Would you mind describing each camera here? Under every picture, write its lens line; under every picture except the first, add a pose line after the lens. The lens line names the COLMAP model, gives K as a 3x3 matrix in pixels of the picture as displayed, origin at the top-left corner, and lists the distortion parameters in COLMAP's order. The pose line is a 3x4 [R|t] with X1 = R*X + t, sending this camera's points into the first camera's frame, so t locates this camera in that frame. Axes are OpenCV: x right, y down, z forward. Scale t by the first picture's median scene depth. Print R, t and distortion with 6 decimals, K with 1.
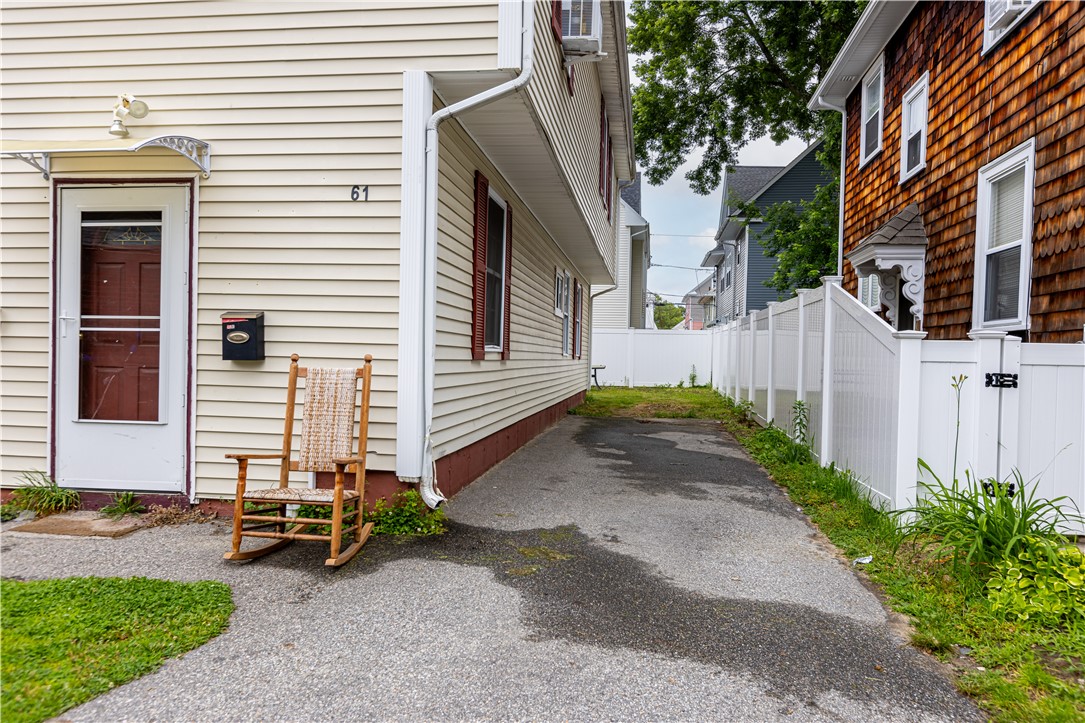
lens RADIAL K [[780.3, 0, 544.7], [0, 780.3, 364.5], [0, 0, 1]] dist [-0.007735, 0.006673]
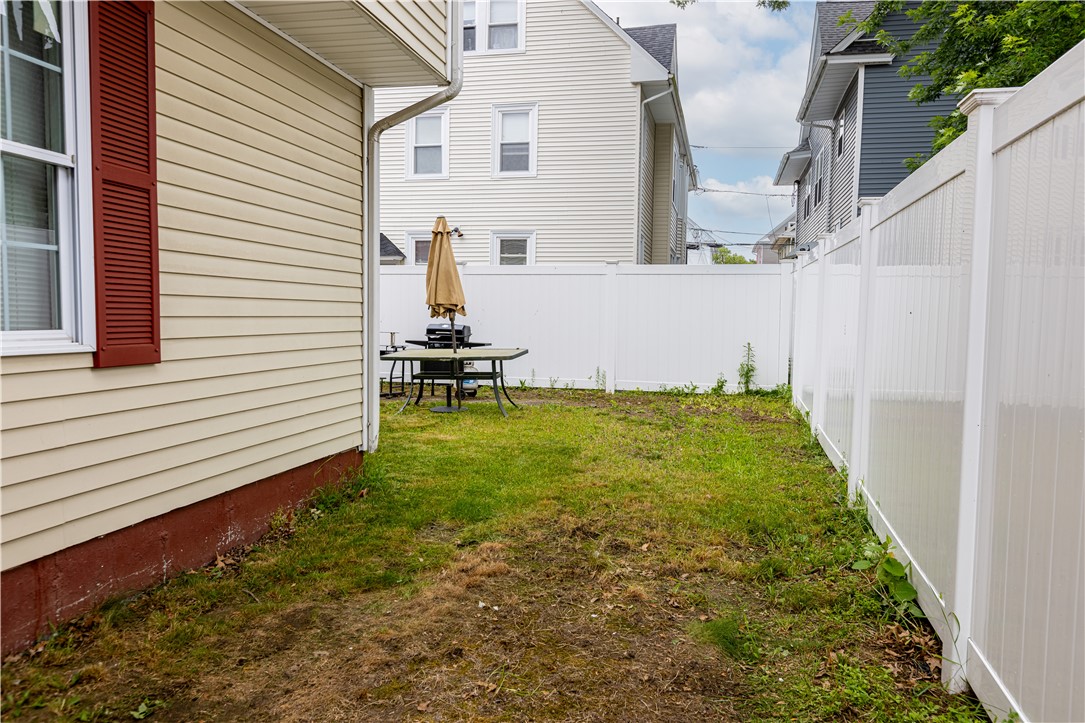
lens RADIAL K [[780.3, 0, 542.6], [0, 780.3, 363.6], [0, 0, 1]] dist [-0.007735, 0.006673]
pose [[0.995729, 0.000793, -0.092323, 0.092382], [0.004067, 0.998616, 0.052443, -0.009102], [0.092237, -0.052594, 0.994347, 0.439917]]
